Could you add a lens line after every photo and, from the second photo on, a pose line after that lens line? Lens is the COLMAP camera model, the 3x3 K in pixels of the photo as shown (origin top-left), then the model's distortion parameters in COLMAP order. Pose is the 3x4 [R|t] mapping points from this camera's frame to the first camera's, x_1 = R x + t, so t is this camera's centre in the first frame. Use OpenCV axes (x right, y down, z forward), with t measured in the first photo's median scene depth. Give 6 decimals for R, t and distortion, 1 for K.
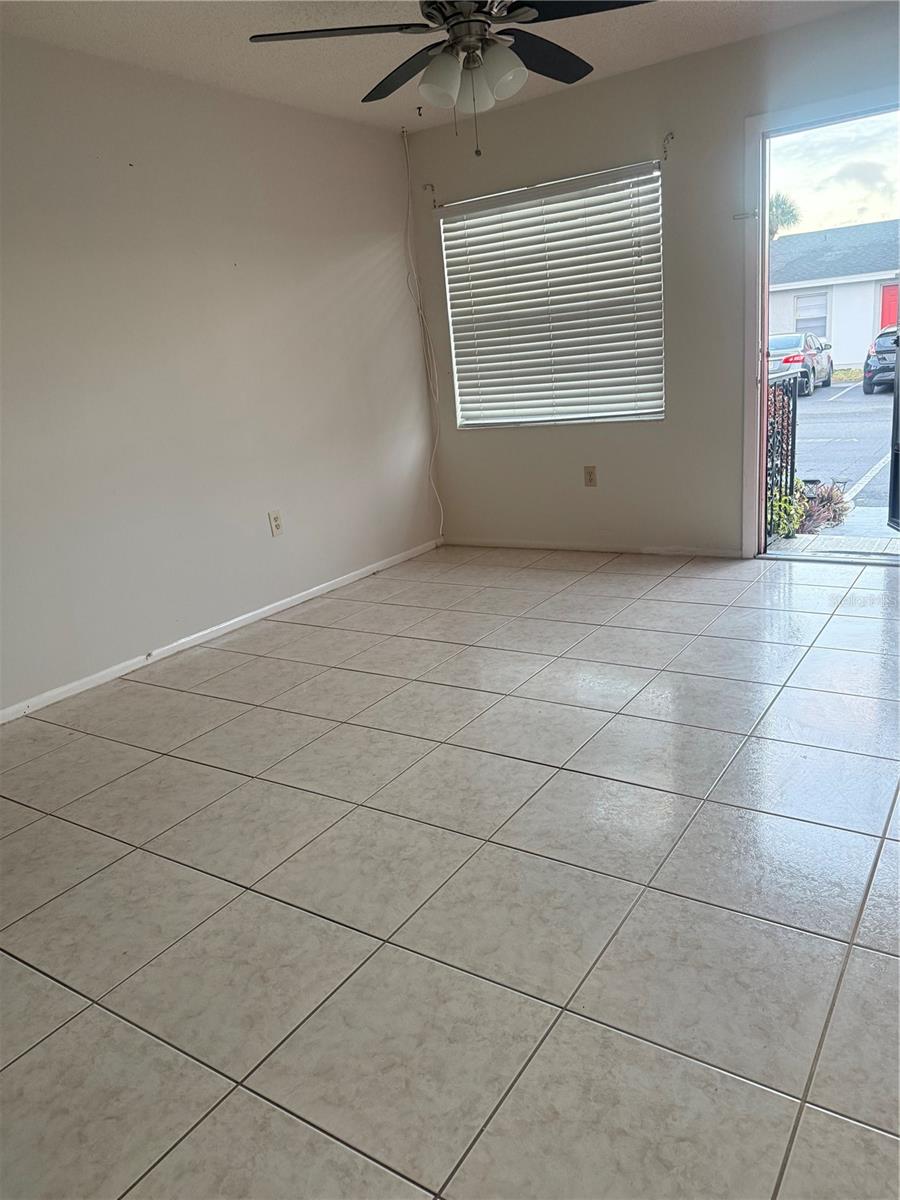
lens RADIAL K [[850.2, 0, 446.7], [0, 850.2, 598.8], [0, 0, 1]] dist [0.023645, -0.038558]
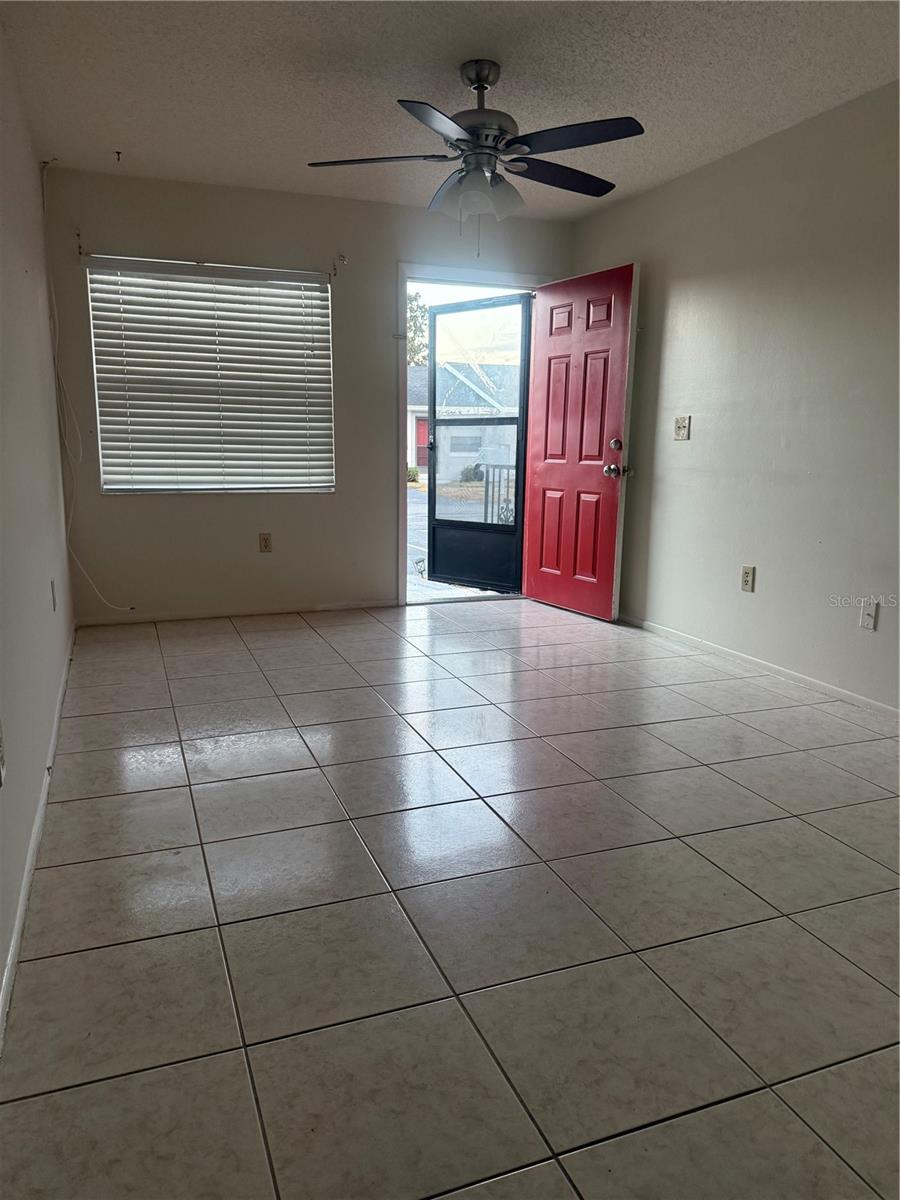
lens RADIAL K [[850.2, 0, 449.7], [0, 850.2, 606.9], [0, 0, 1]] dist [0.023645, -0.038558]
pose [[0.569457, -0.060293, 0.819807, -0.596850], [0.150236, 0.988142, -0.031684, 0.003278], [-0.808176, 0.141208, 0.571763, 0.228192]]
